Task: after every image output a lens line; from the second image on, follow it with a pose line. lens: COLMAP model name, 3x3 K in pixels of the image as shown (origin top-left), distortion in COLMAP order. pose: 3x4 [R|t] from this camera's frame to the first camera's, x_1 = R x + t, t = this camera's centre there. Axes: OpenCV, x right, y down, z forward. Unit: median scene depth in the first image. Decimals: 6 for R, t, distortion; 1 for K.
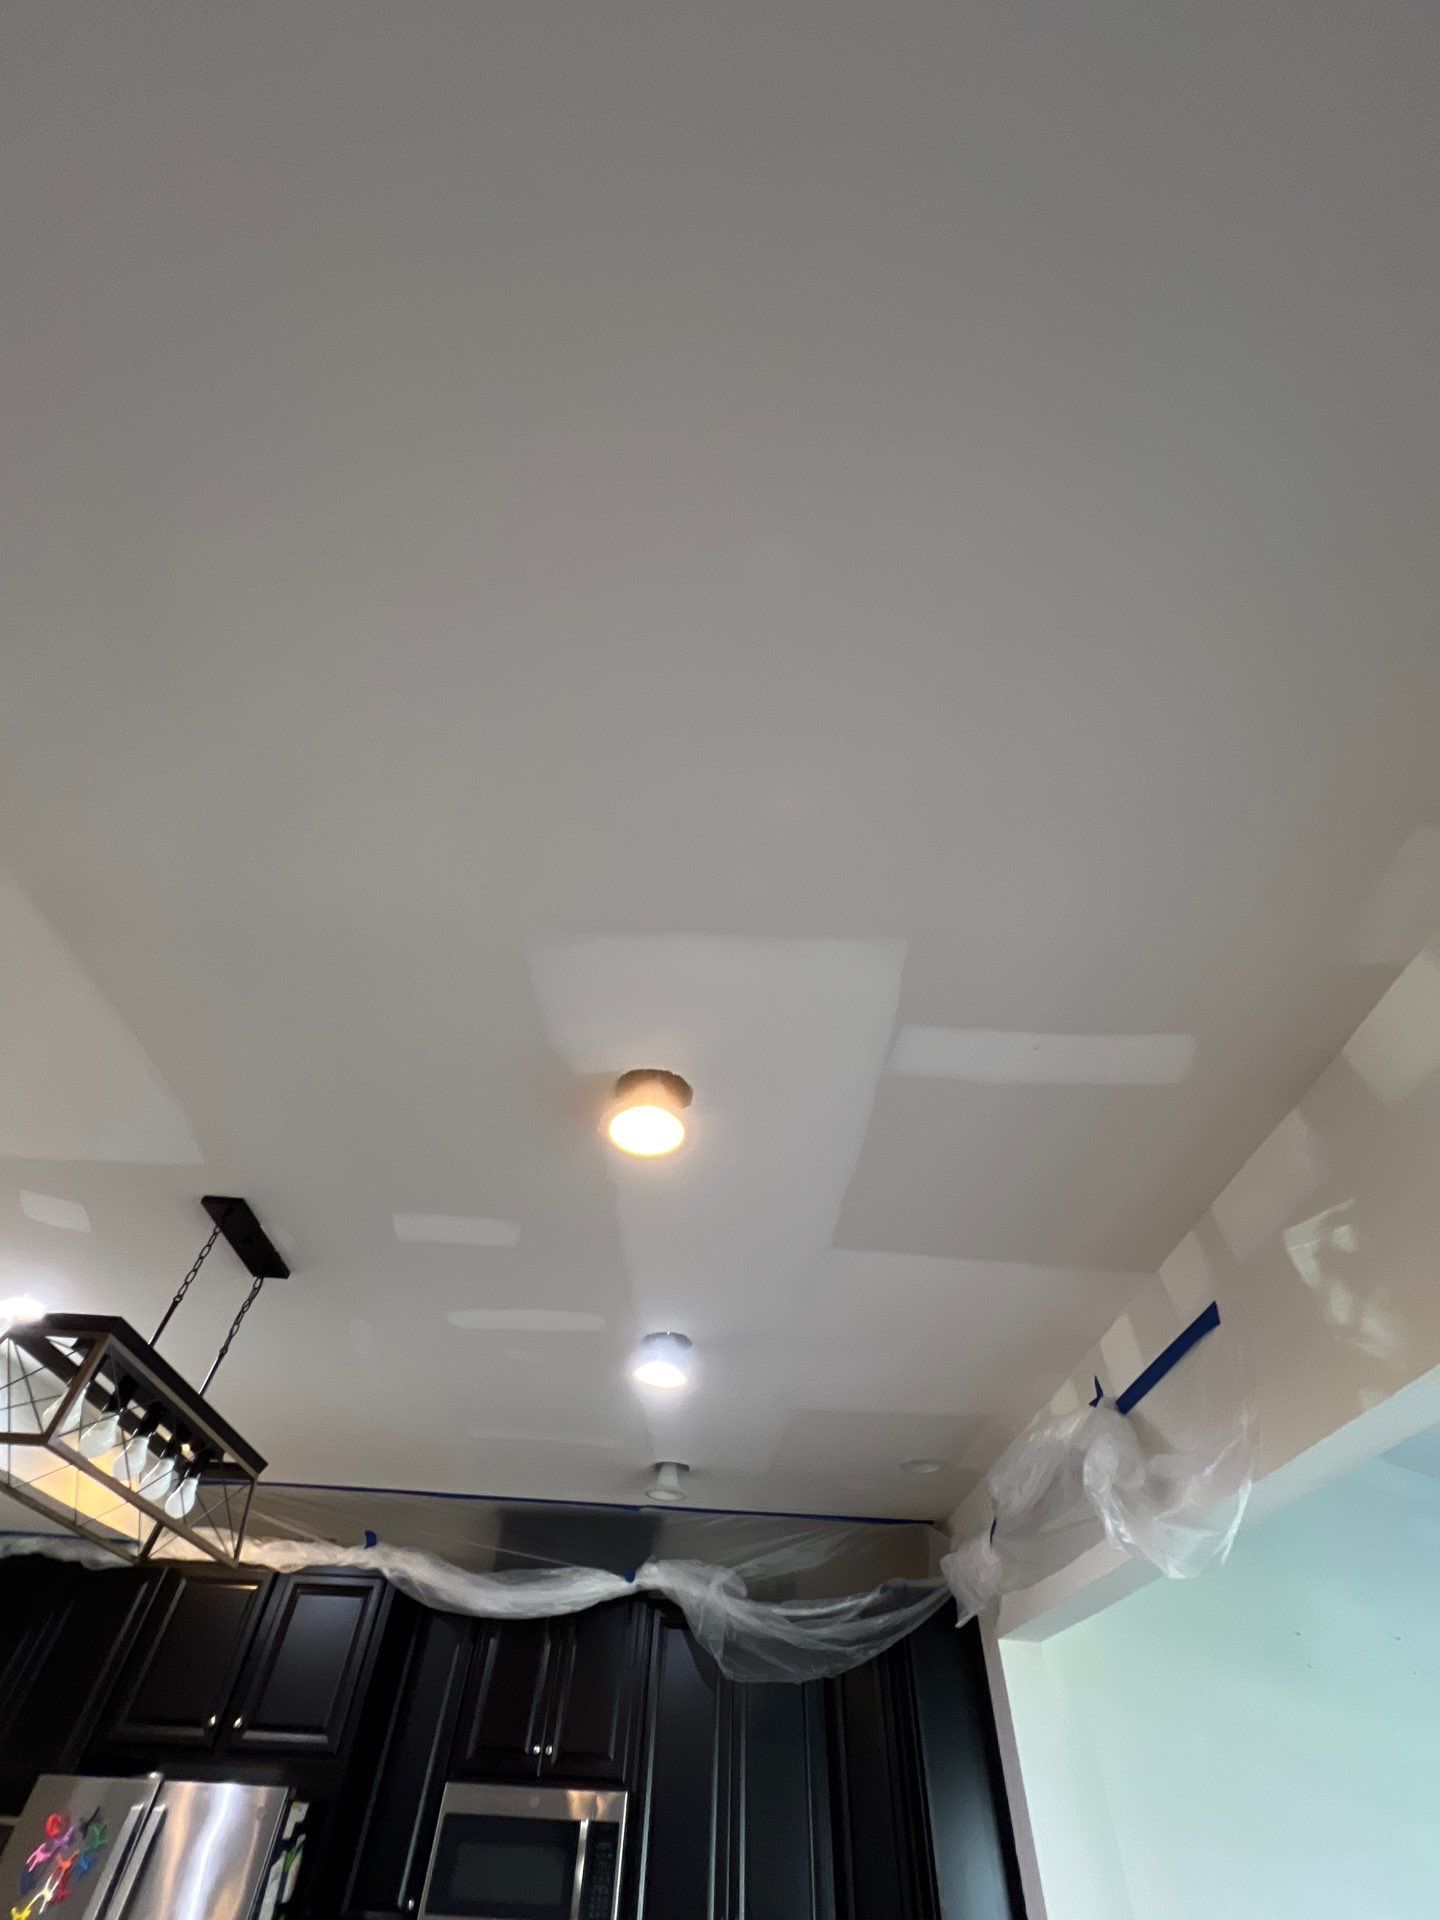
lens RADIAL K [[769.4, 0, 715.5], [0, 769.4, 965.1], [0, 0, 1]] dist [-0.001199, -0.000083]
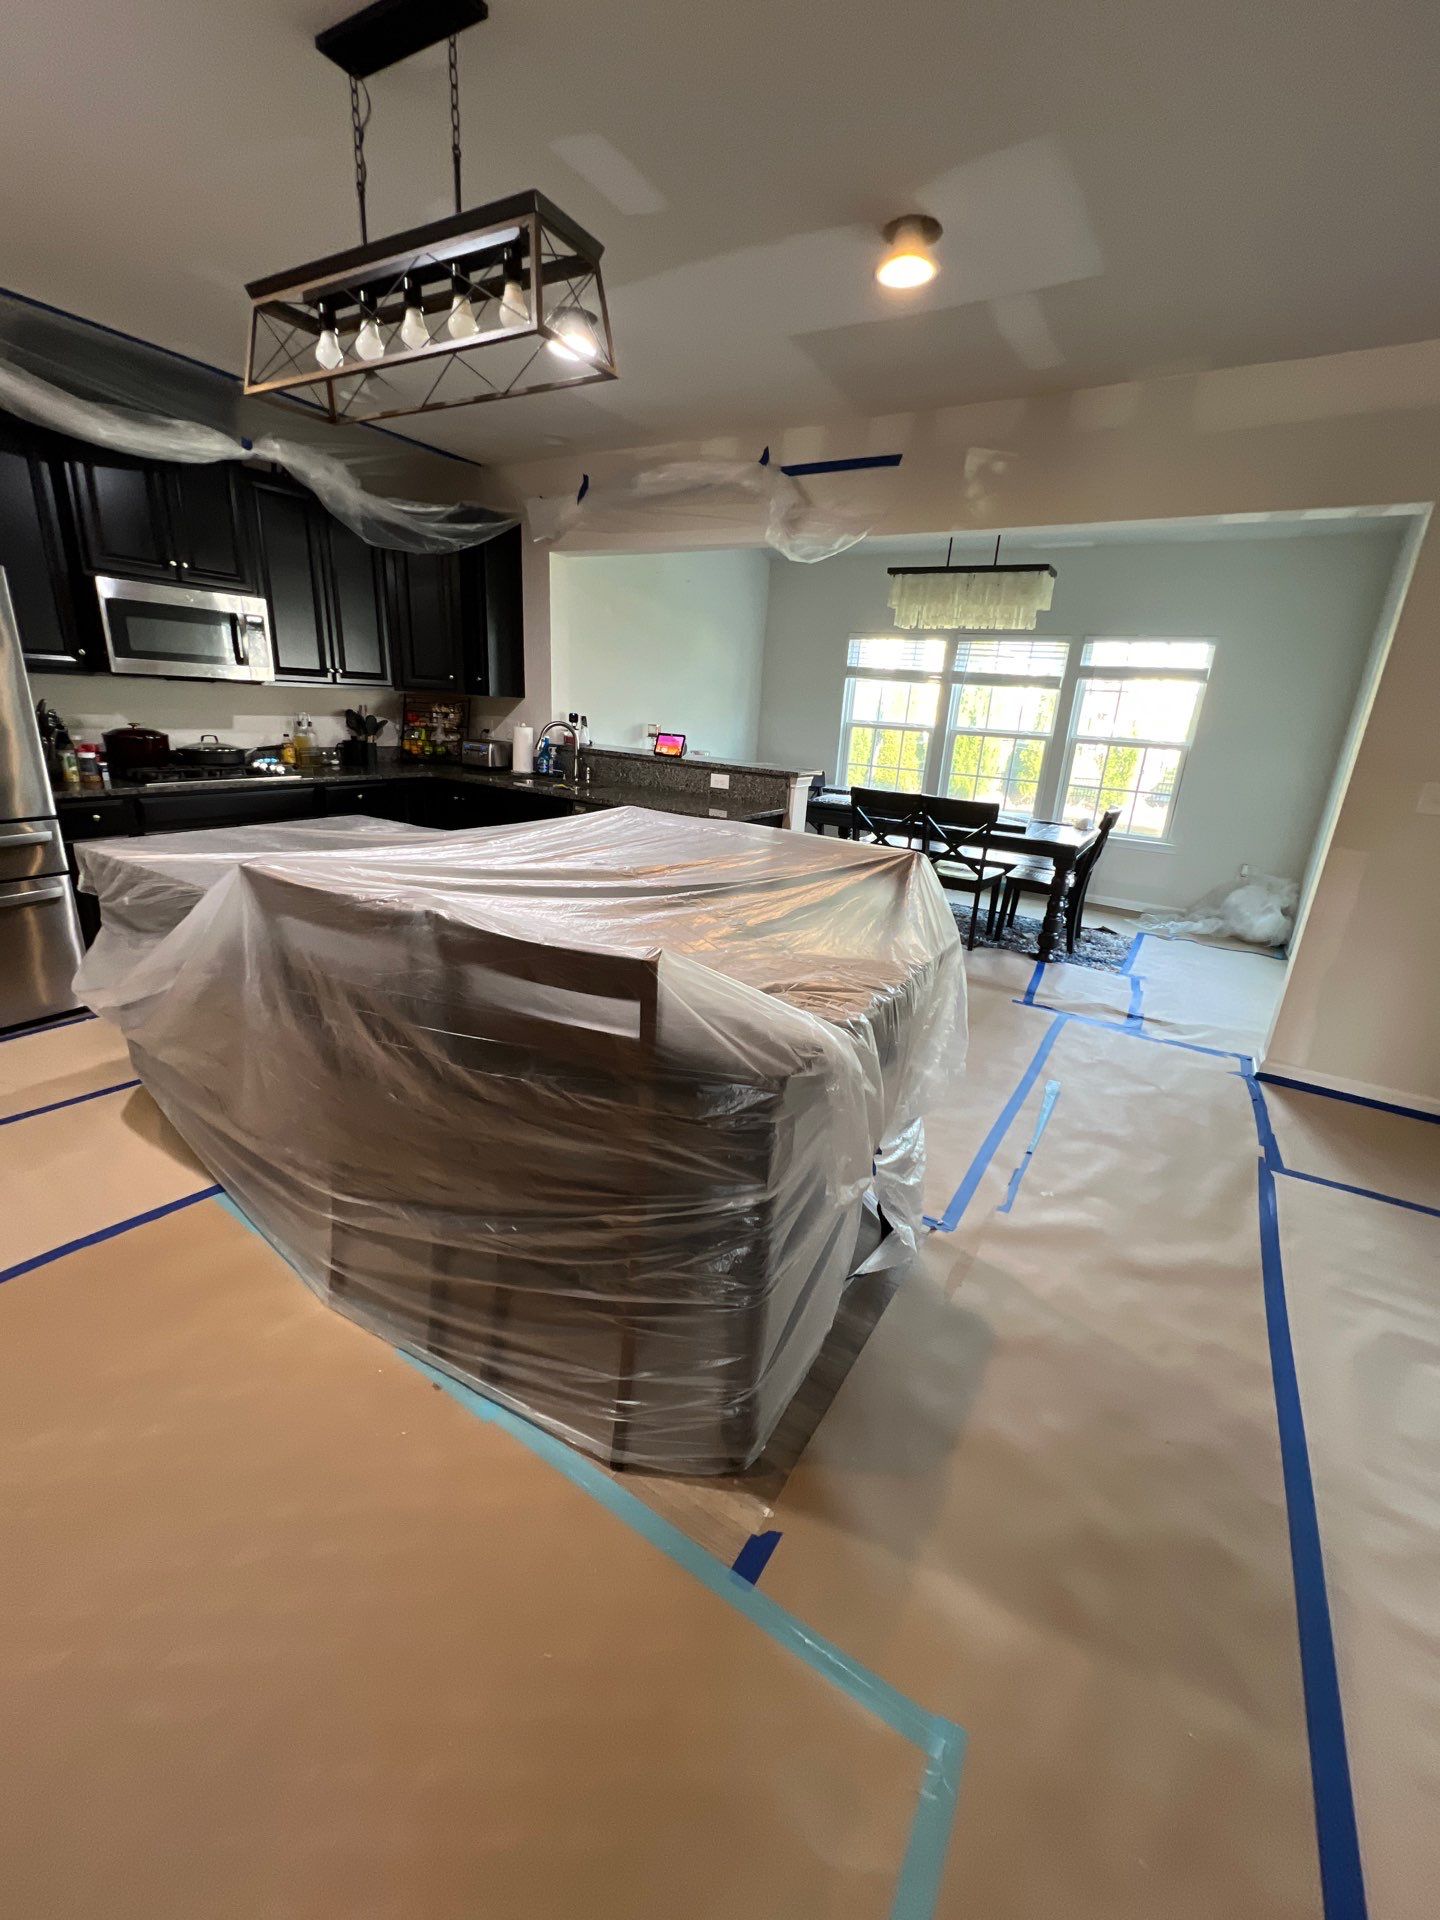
lens RADIAL K [[769.4, 0, 722.7], [0, 769.4, 960.7], [0, 0, 1]] dist [-0.001199, -0.000083]
pose [[0.544277, -0.274103, 0.792862, -0.804825], [-0.652434, 0.455801, 0.605454, 0.073862], [-0.527344, -0.846825, 0.069248, 0.006970]]
